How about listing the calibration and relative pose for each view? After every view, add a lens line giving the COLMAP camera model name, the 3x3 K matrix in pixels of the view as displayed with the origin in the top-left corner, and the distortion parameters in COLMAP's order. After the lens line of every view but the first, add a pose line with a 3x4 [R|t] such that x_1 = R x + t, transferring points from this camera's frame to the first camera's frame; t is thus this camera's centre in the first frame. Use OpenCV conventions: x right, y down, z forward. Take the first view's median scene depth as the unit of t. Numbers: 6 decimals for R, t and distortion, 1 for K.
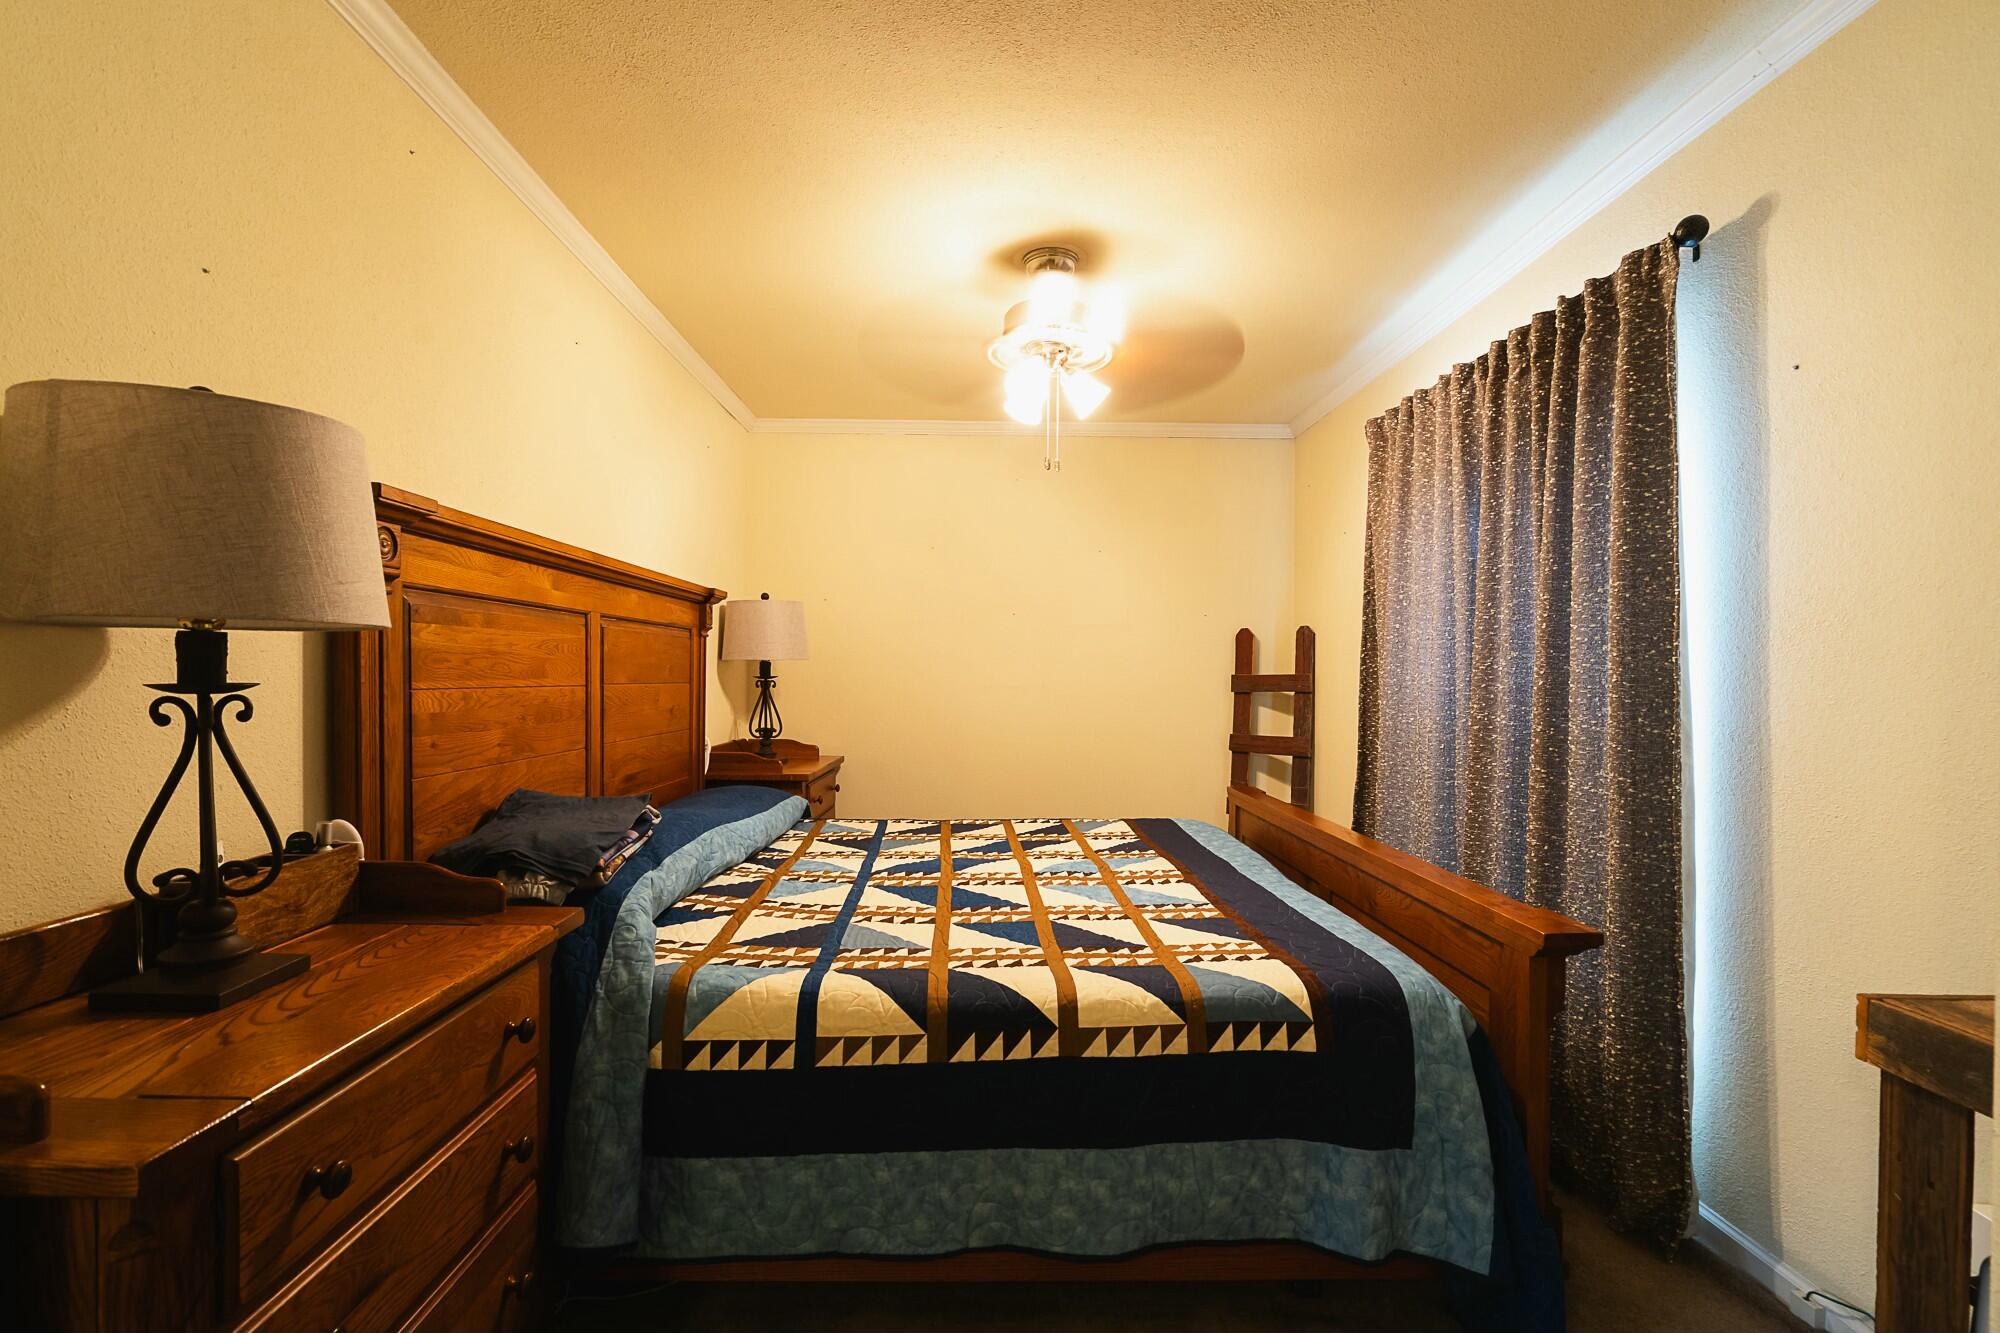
lens RADIAL K [[898.7, 0, 997.0], [0, 898.7, 674.4], [0, 0, 1]] dist [-0.008254, 0.004603]
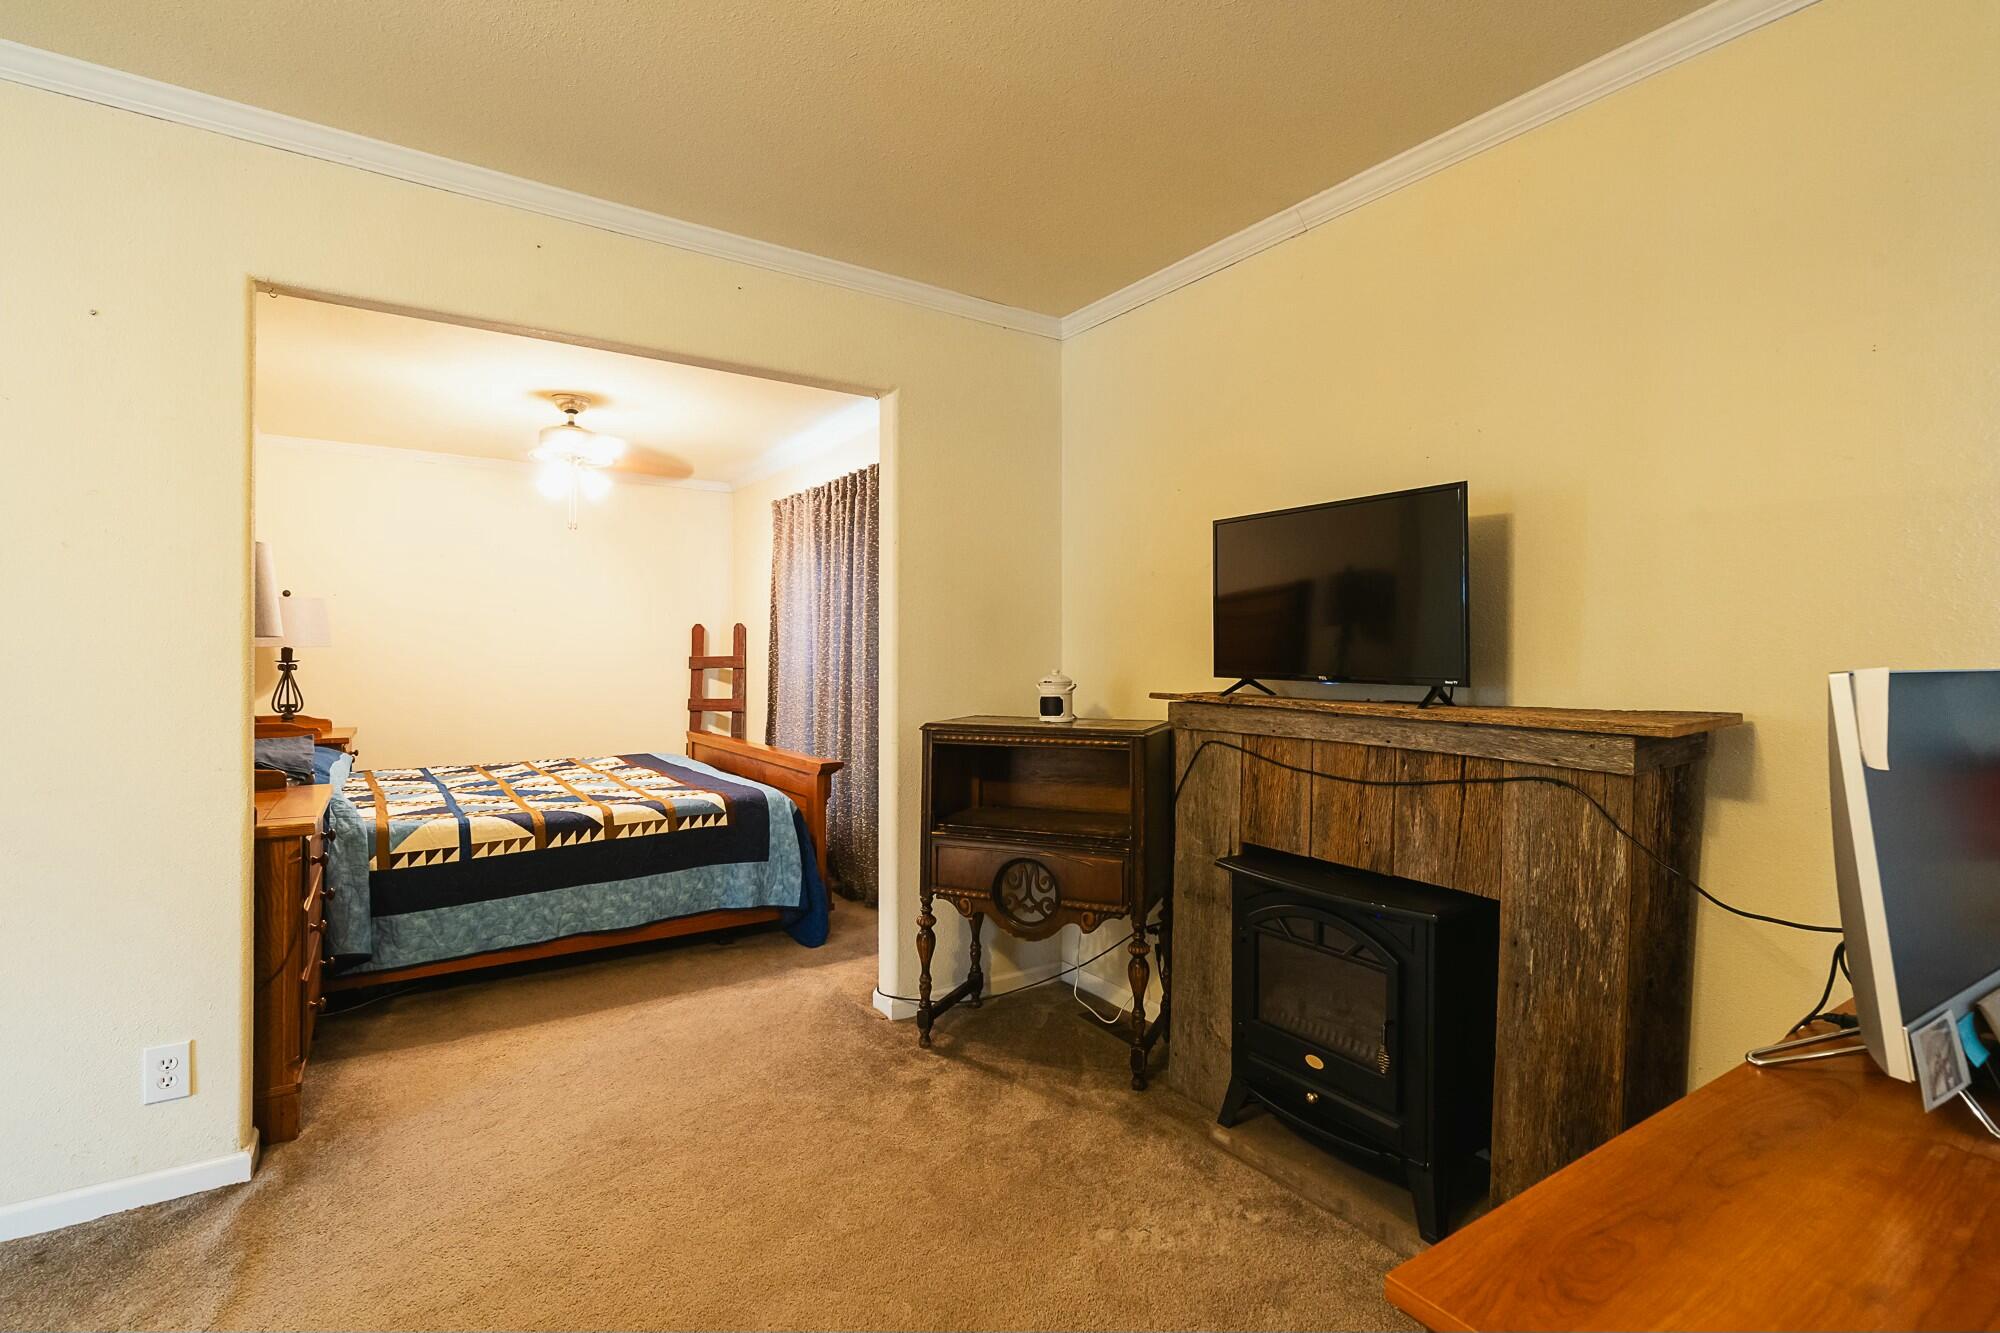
lens RADIAL K [[898.7, 0, 990.9], [0, 898.7, 662.1], [0, 0, 1]] dist [-0.008254, 0.004603]
pose [[0.837965, -0.010270, 0.545627, -0.310963], [0.006240, 0.999938, 0.009238, -0.002727], [-0.545688, -0.004337, 0.837977, -1.234924]]
